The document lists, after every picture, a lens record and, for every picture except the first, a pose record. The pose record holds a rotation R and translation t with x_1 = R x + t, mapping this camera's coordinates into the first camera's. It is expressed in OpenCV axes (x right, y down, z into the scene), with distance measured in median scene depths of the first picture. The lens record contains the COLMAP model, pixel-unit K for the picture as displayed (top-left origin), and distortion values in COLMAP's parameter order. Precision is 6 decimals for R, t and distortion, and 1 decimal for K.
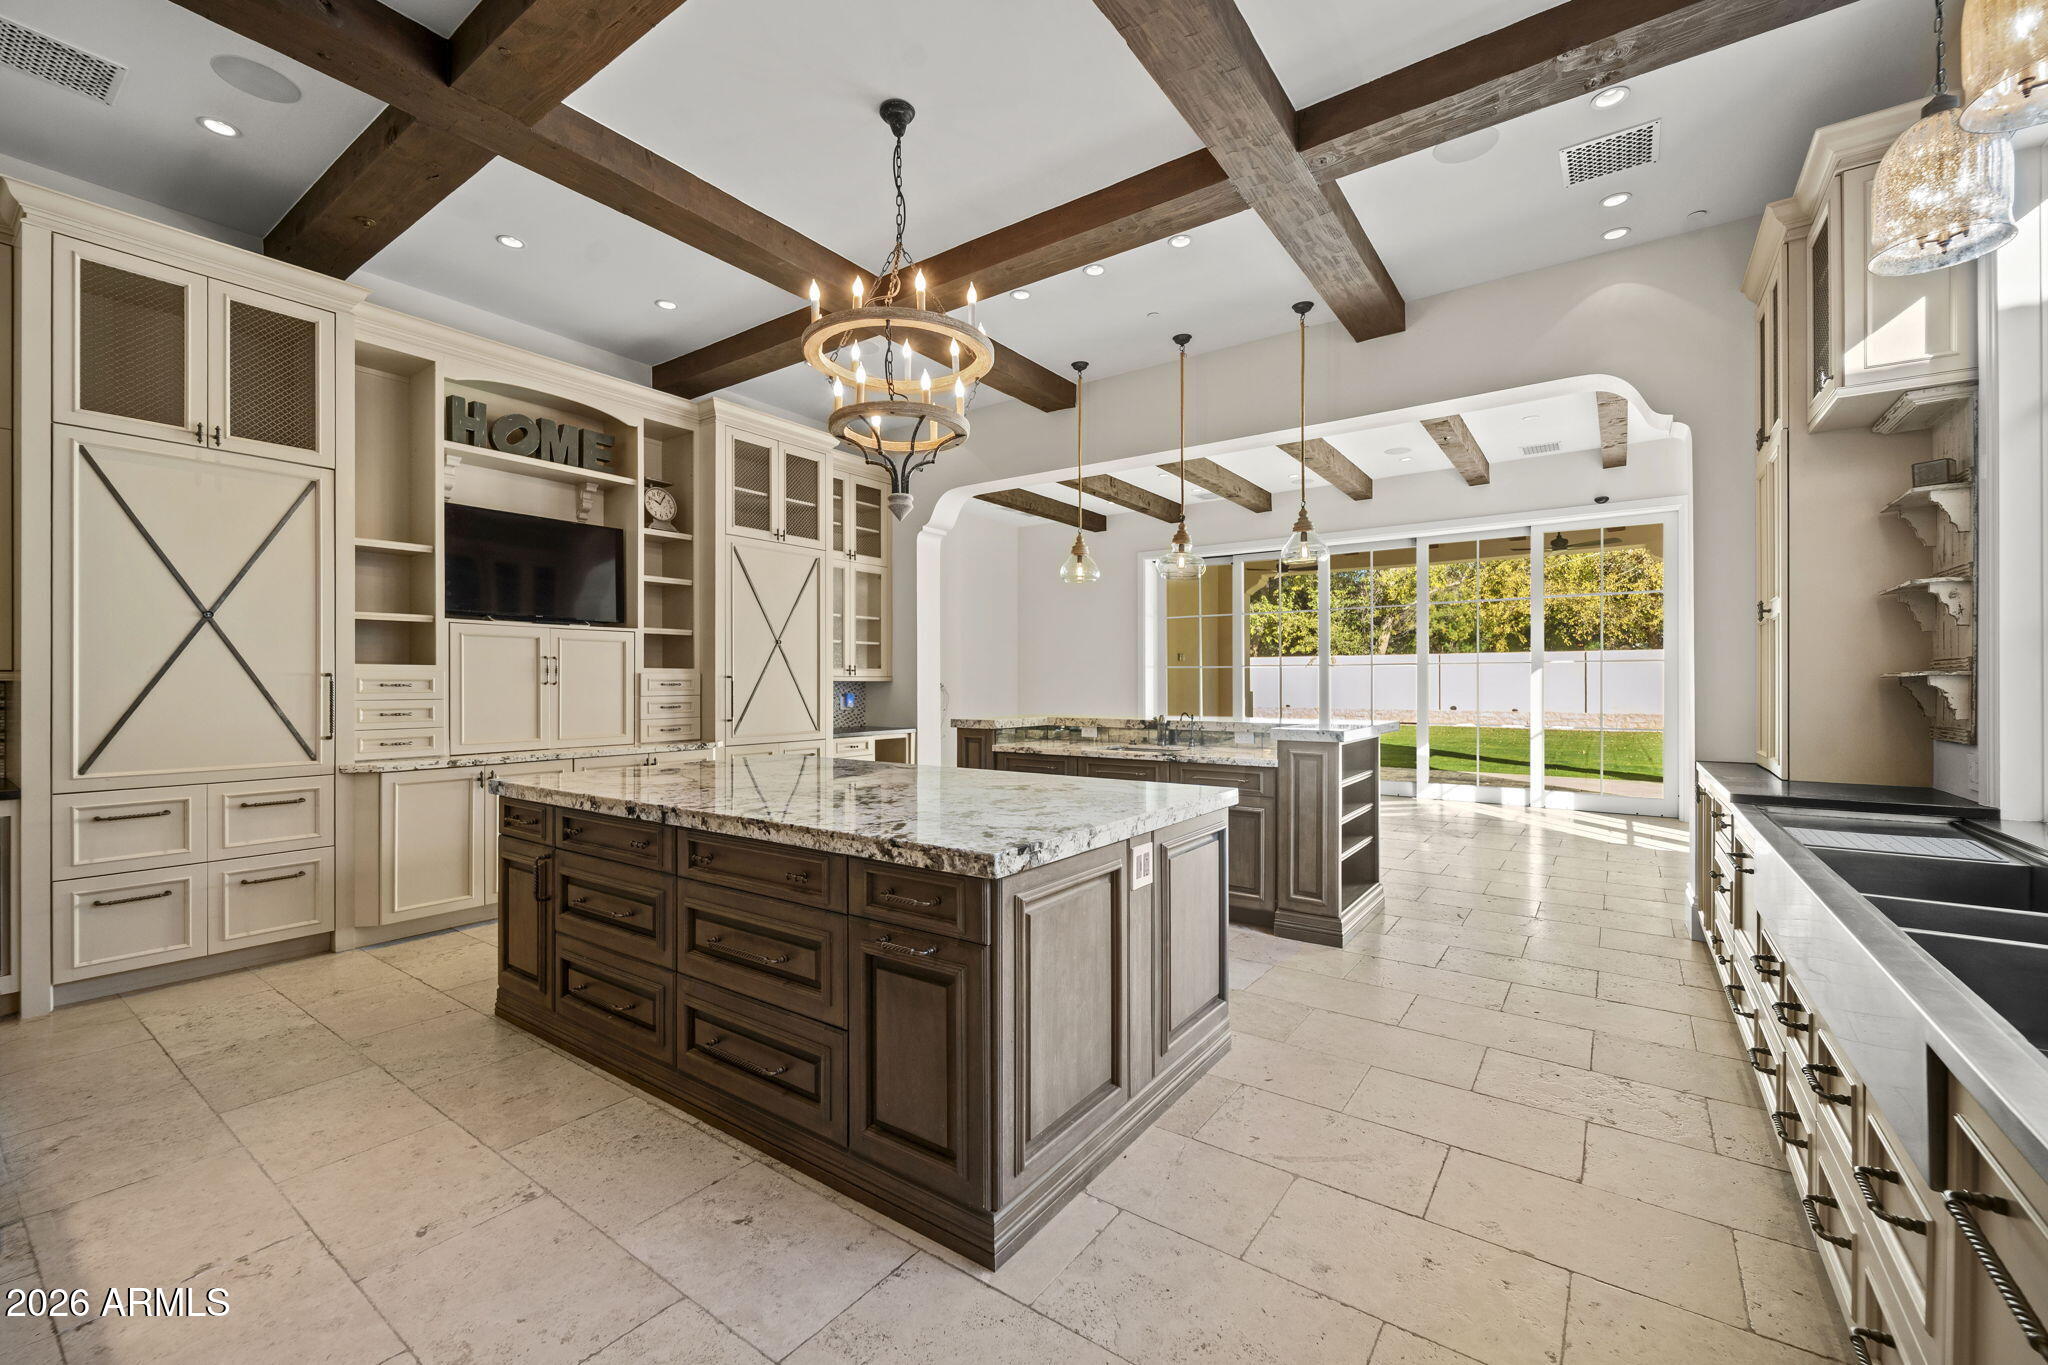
lens RADIAL K [[840.4, 0, 1021.6], [0, 840.4, 681.7], [0, 0, 1]] dist [-0.004356, -0.000203]
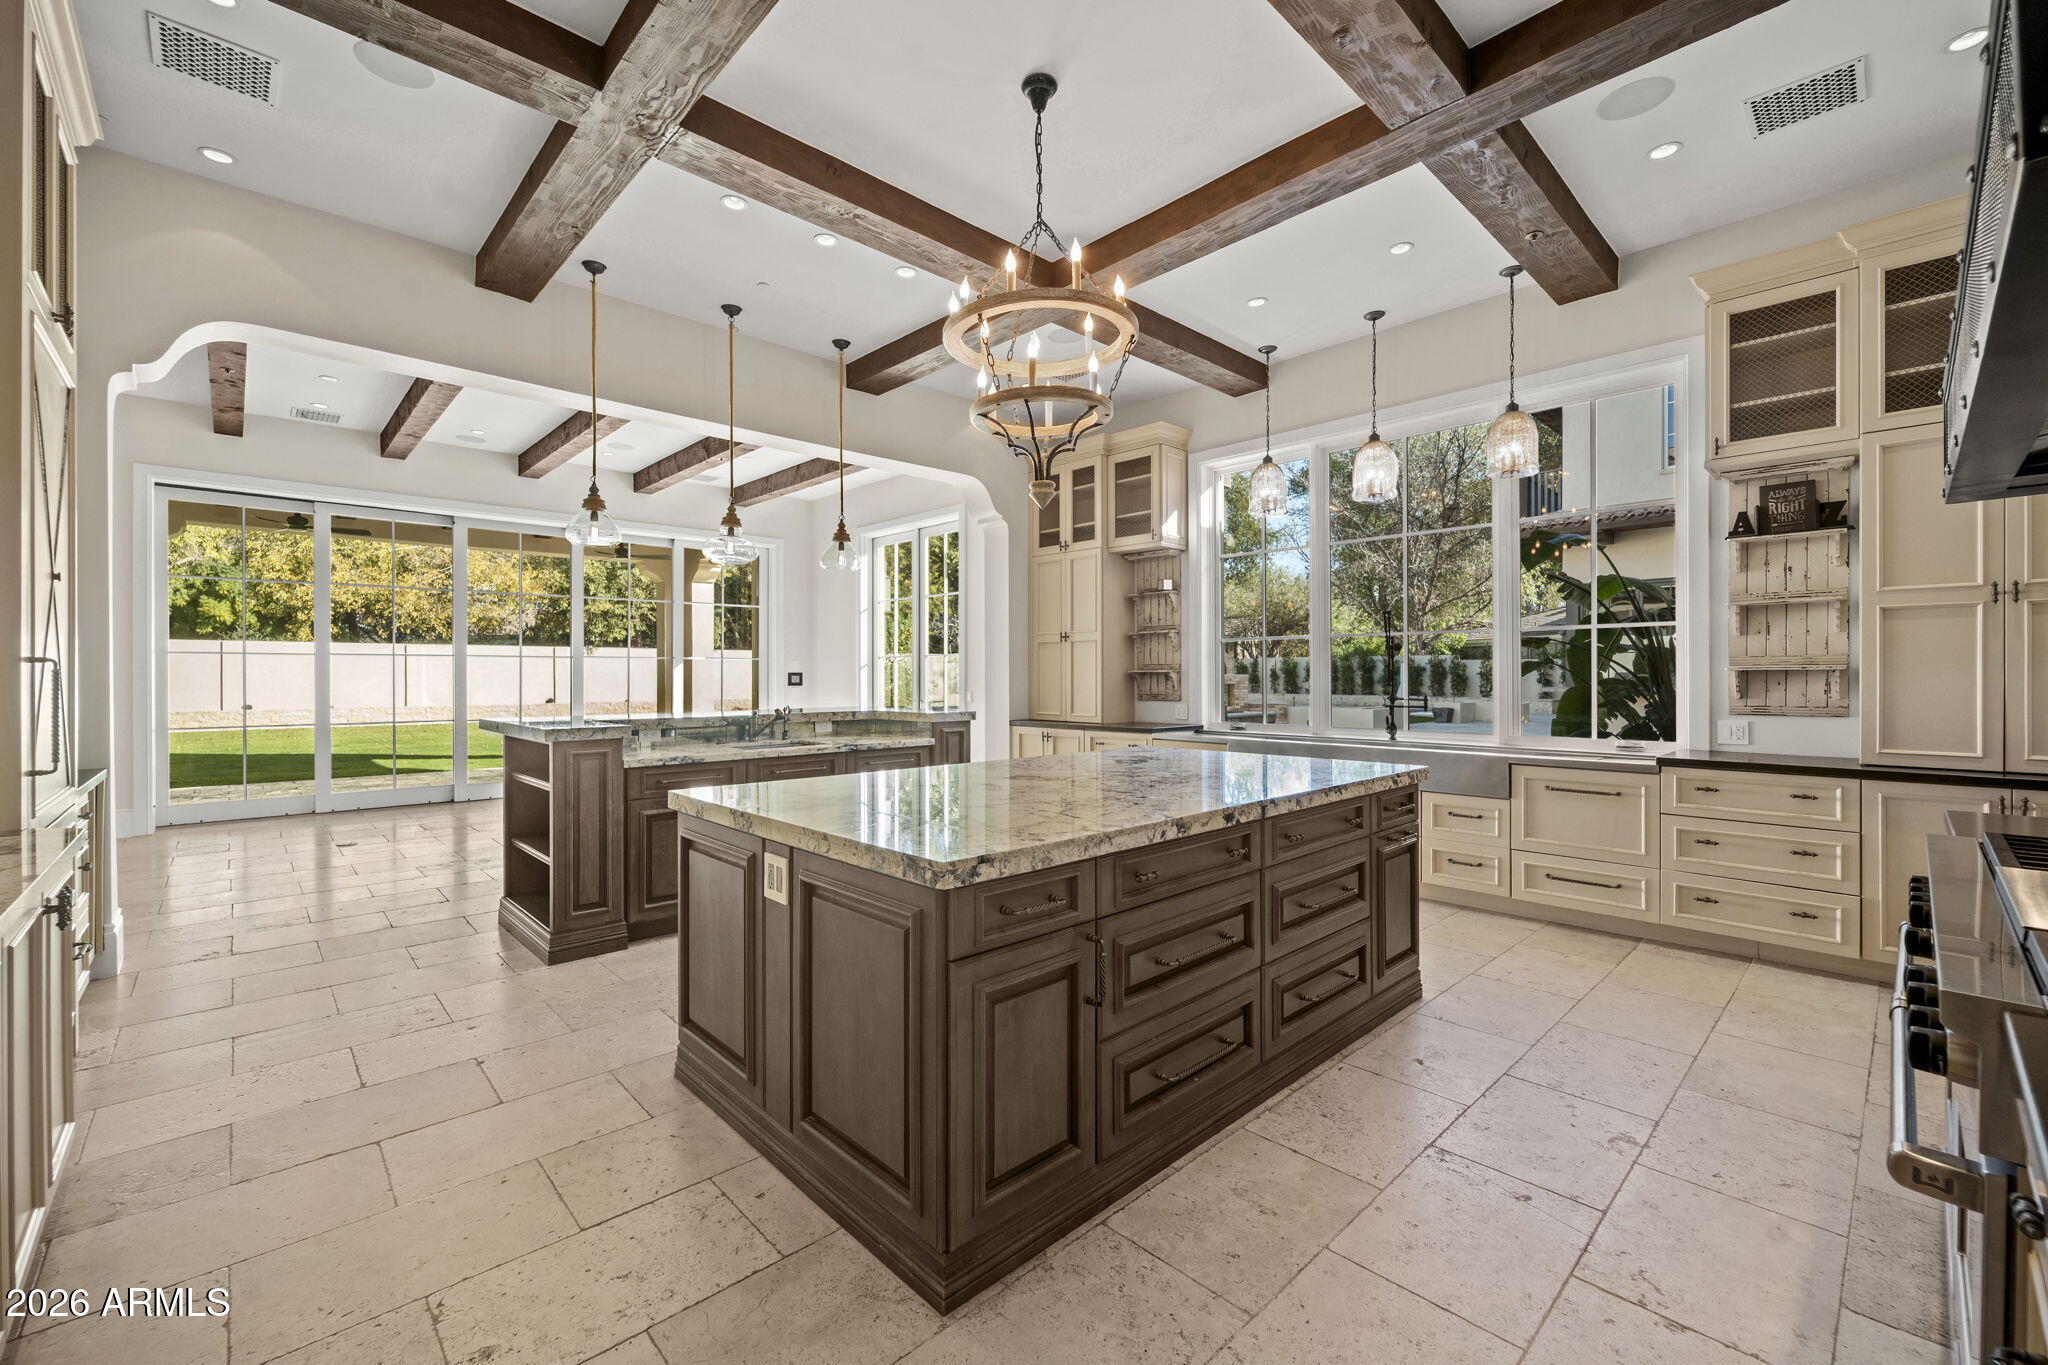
lens RADIAL K [[840.4, 0, 1022.5], [0, 840.4, 675.5], [0, 0, 1]] dist [-0.004356, -0.000203]
pose [[0.191288, -0.002398, 0.981531, -1.347873], [0.003652, 0.999992, 0.001732, 0.000869], [-0.981527, 0.003253, 0.191296, 1.020764]]
